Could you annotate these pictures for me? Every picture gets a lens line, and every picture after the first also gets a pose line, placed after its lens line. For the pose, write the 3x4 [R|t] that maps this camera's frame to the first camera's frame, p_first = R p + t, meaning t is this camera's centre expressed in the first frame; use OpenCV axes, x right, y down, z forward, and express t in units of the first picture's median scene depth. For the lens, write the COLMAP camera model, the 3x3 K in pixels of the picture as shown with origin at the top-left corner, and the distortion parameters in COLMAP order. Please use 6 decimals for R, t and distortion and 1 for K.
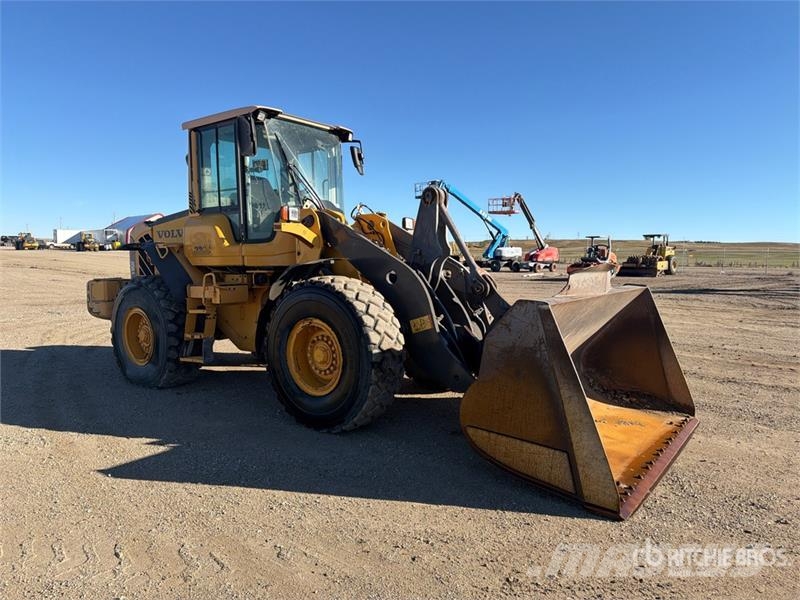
lens RADIAL K [[558.2, 0, 406.3], [0, 558.2, 297.1], [0, 0, 1]] dist [0.090967, -0.124295]
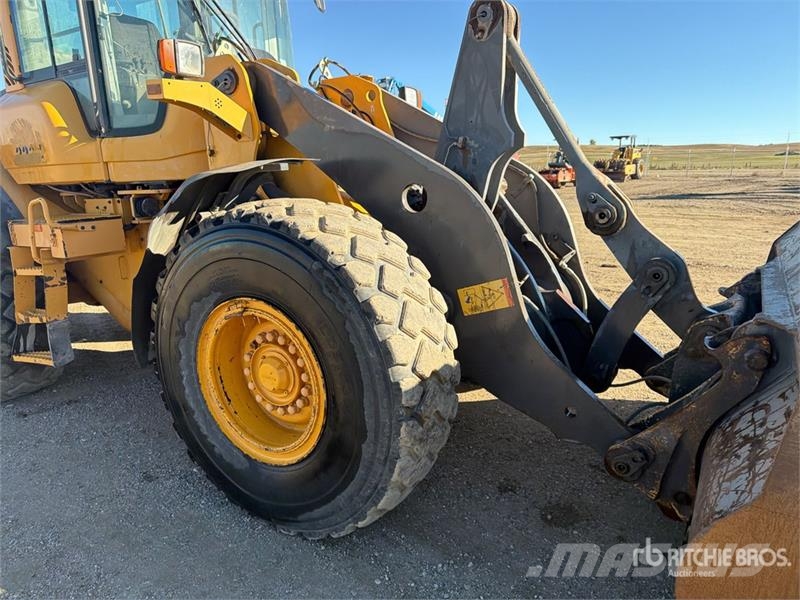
lens RADIAL K [[563.5, 0, 393.0], [0, 563.5, 299.2], [0, 0, 1]] dist [0.081424, -0.089817]
pose [[0.996957, -0.042942, 0.065057, -0.067016], [0.032426, 0.987407, 0.154839, -0.021627], [-0.070886, -0.152259, 0.985795, 0.443082]]
